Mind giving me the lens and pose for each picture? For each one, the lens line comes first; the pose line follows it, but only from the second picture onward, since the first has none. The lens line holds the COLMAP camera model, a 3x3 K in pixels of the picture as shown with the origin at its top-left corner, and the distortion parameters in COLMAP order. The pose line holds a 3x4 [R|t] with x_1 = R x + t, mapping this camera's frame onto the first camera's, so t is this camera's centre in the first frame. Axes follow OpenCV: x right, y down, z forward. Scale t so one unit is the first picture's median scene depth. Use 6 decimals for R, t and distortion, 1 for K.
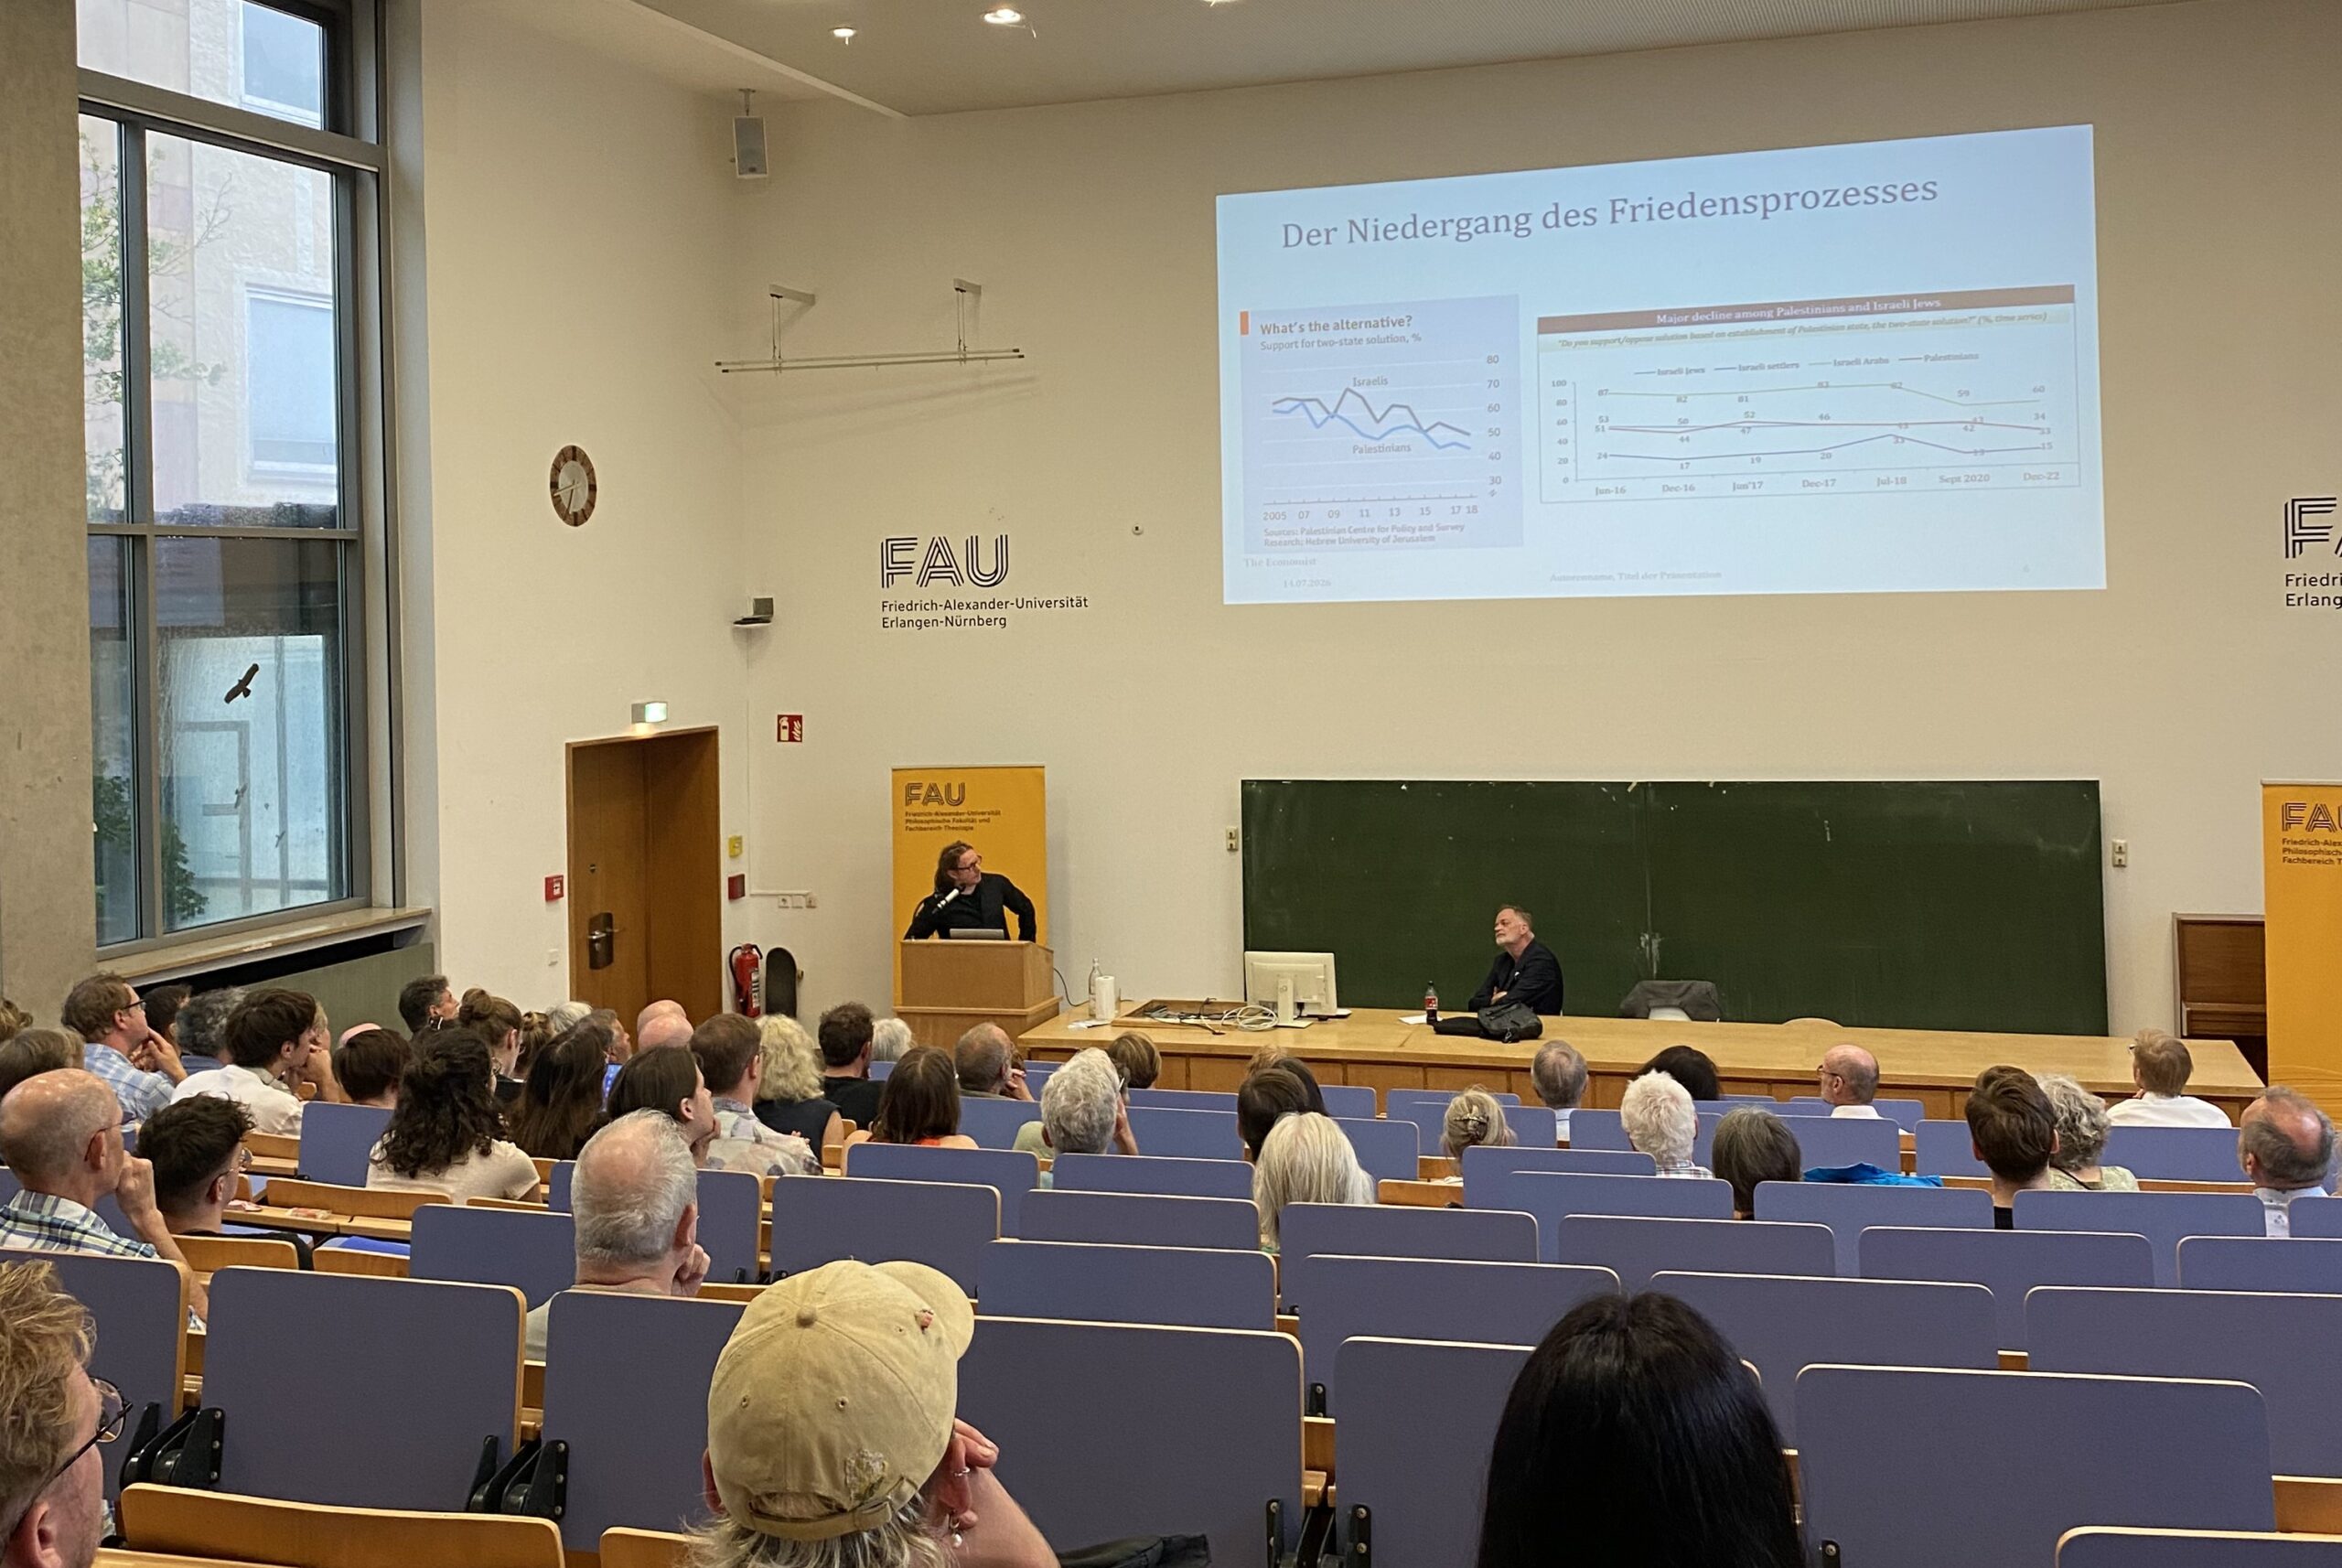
lens RADIAL K [[2333.2, 0, 1165.6], [0, 2333.2, 588.9], [0, 0, 1]] dist [0.207885, -0.637902]
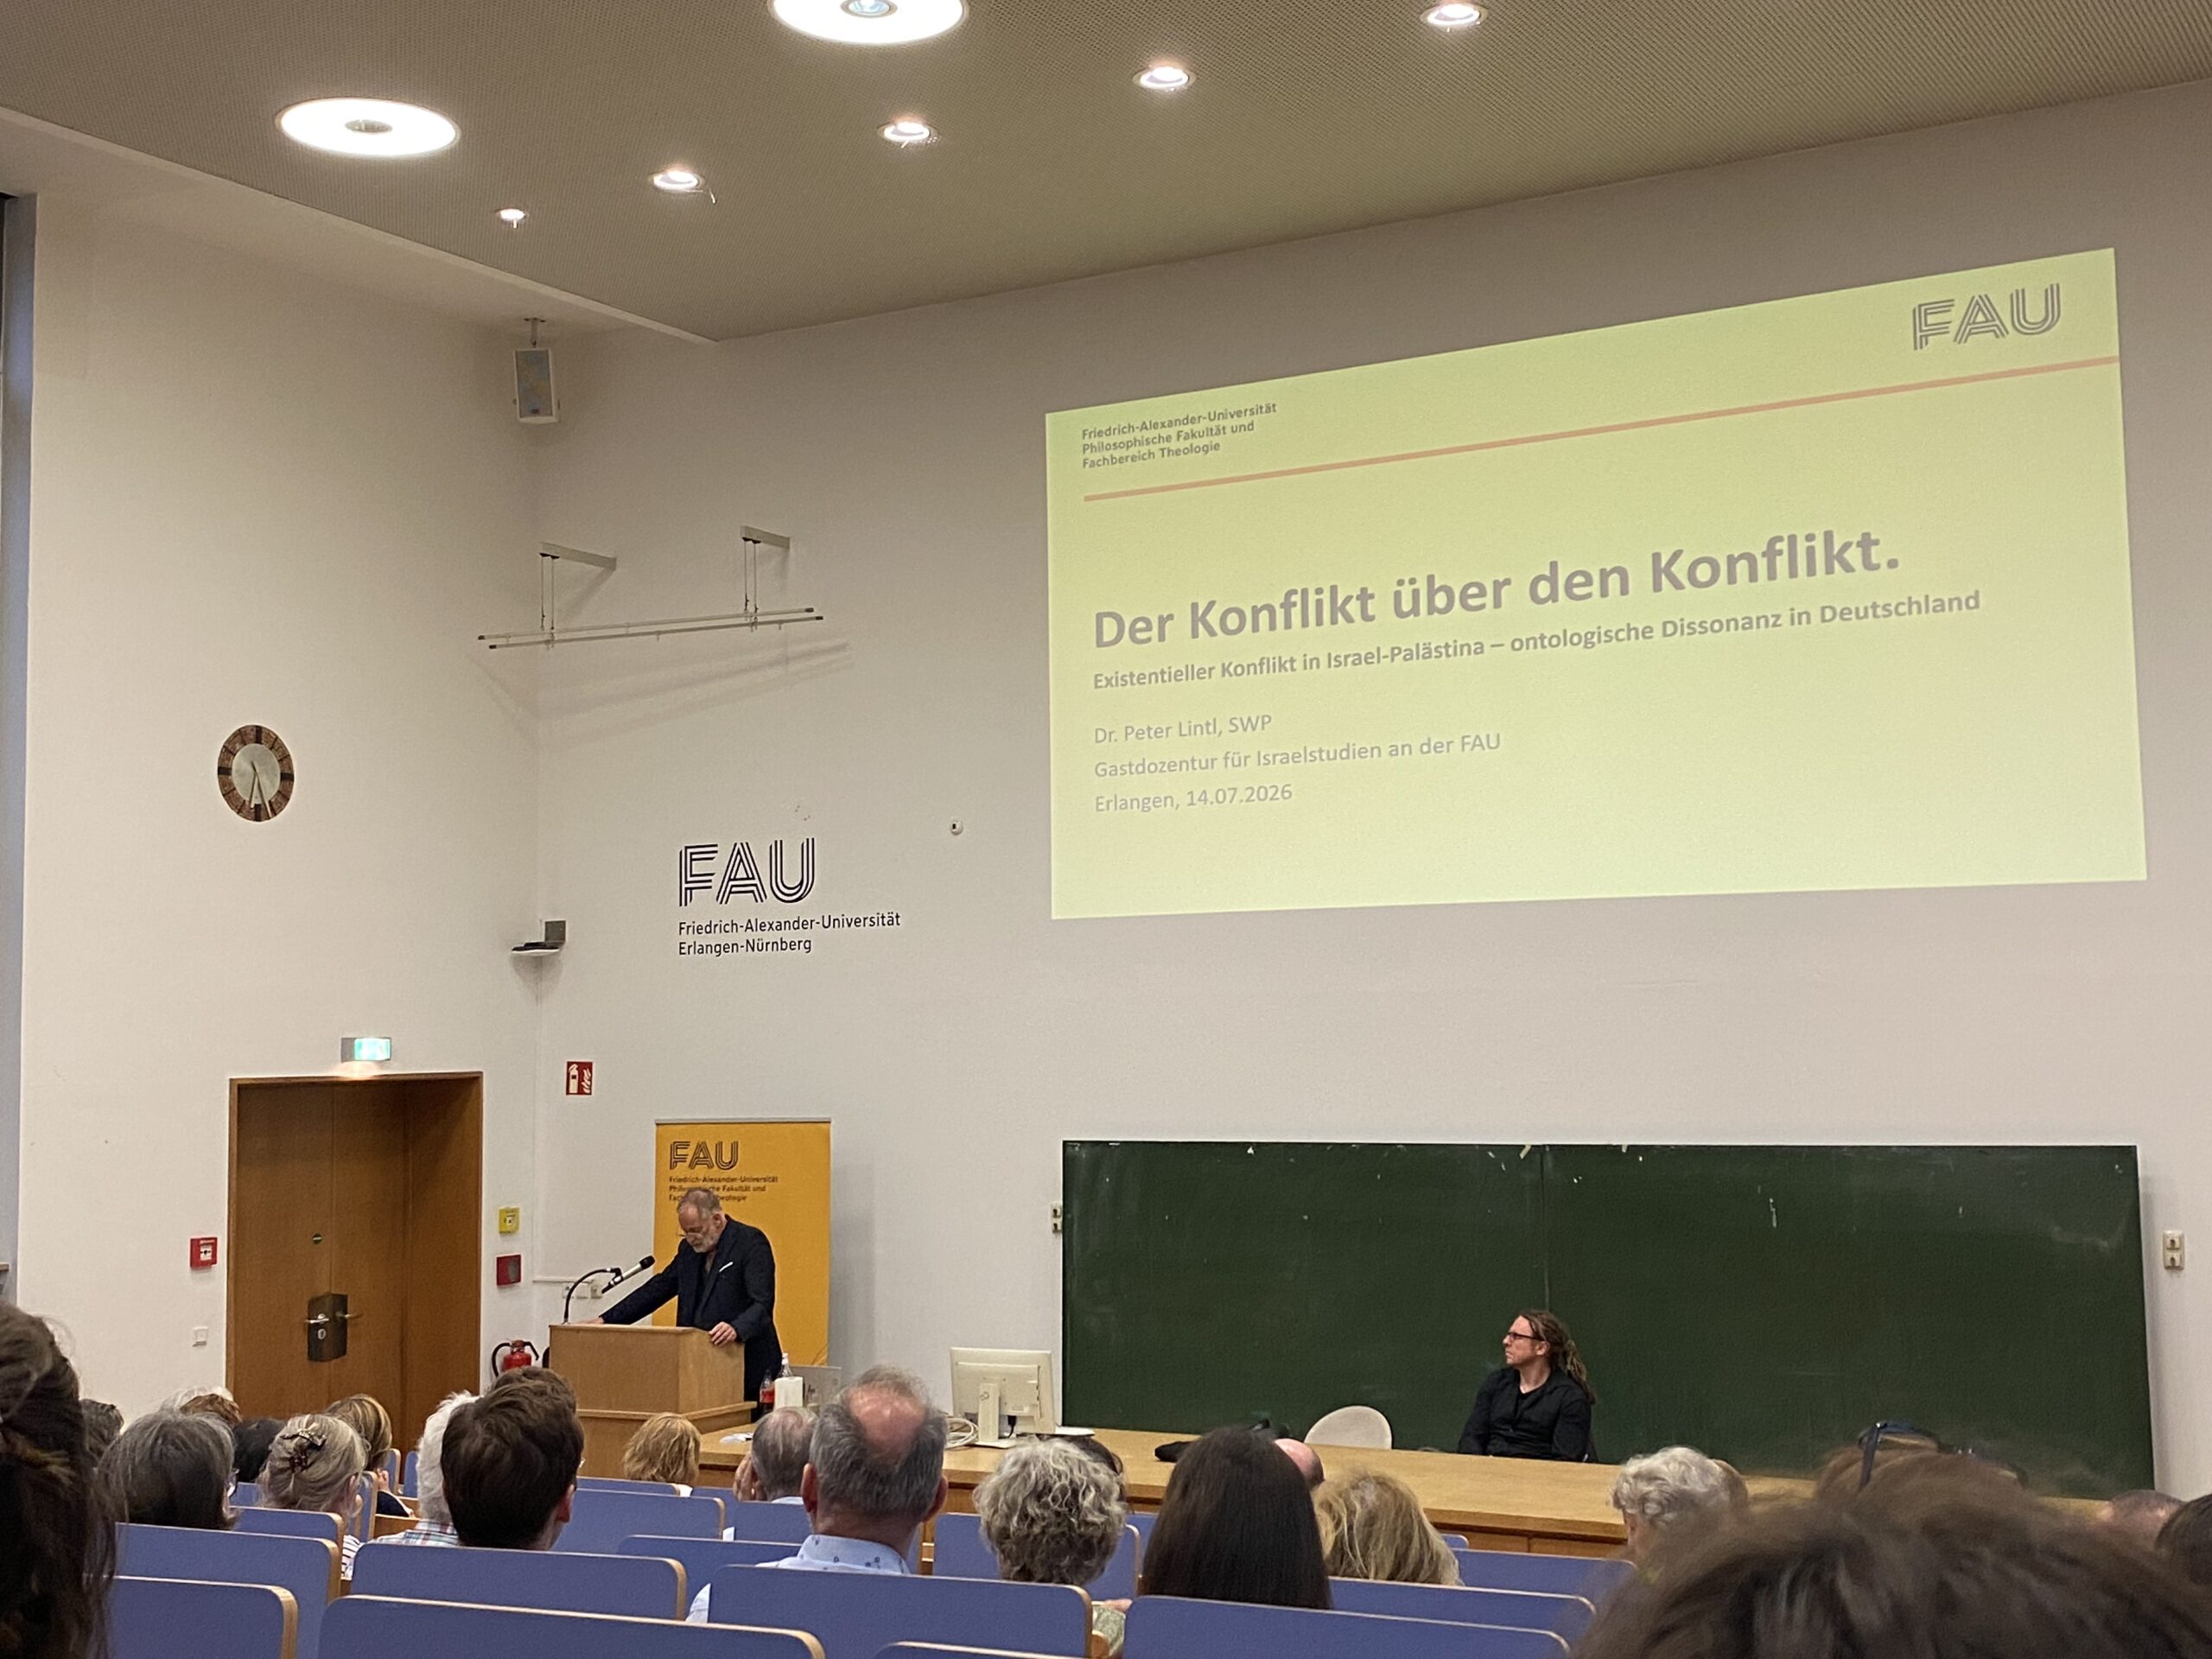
lens RADIAL K [[2638.0, 0, 1106.0], [0, 2638.0, 829.5], [0, 0, 1]] dist [0.231543, -0.768784]
pose [[0.978163, -0.008862, -0.207648, 0.230097], [-0.006388, 0.997336, -0.072658, 0.041396], [0.207739, 0.072397, 0.975501, 0.124291]]
